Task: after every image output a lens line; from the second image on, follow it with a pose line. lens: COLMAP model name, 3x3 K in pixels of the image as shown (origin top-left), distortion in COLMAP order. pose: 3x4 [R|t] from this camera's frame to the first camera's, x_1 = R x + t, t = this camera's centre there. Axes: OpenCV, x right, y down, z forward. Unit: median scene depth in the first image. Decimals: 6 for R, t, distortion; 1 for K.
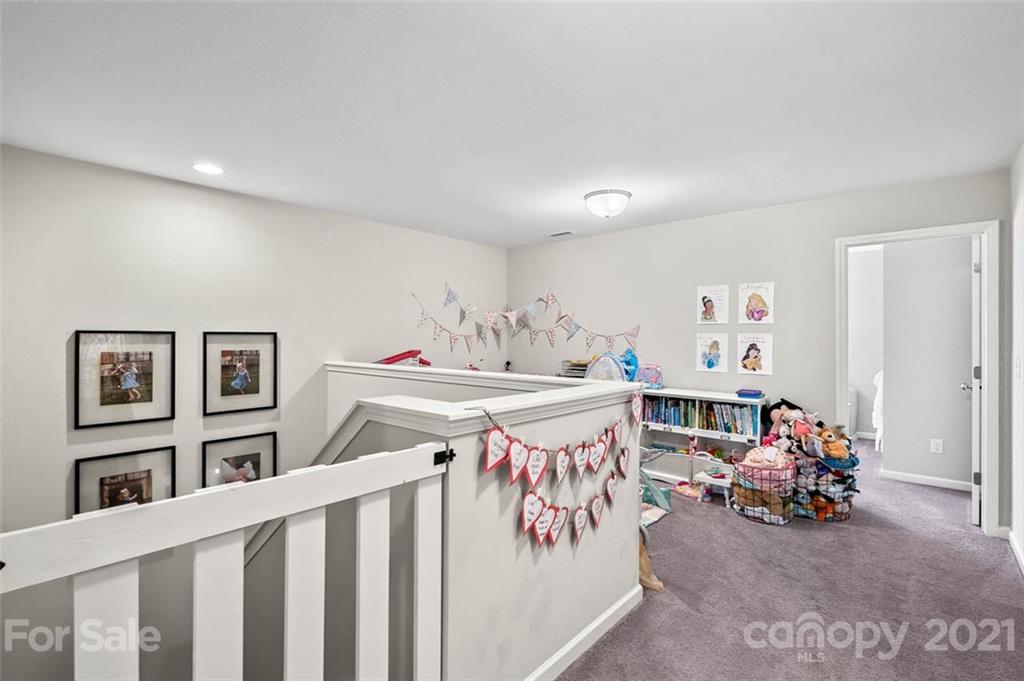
lens RADIAL K [[470.5, 0, 512.0], [0, 470.5, 340.5], [0, 0, 1]] dist [-0.004556, -0.000313]
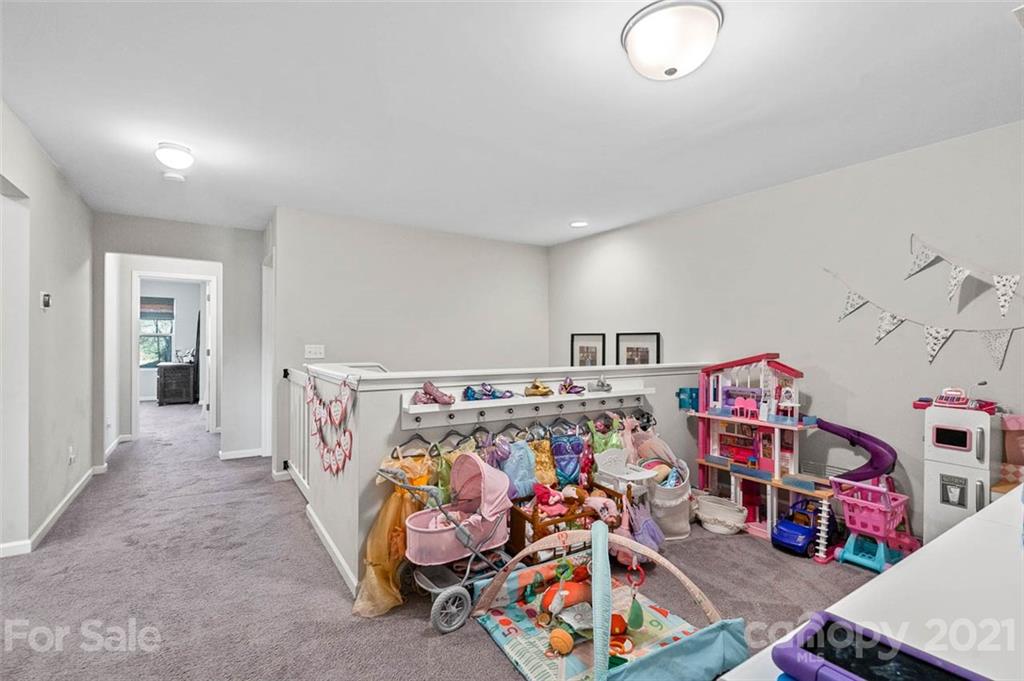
lens RADIAL K [[470.5, 0, 512.0], [0, 470.5, 340.5], [0, 0, 1]] dist [-0.004556, -0.000313]
pose [[-0.259708, -0.001678, -0.965686, 0.757339], [-0.008871, 0.999960, 0.000648, 0.004567], [0.965647, 0.008735, -0.259712, 1.032052]]
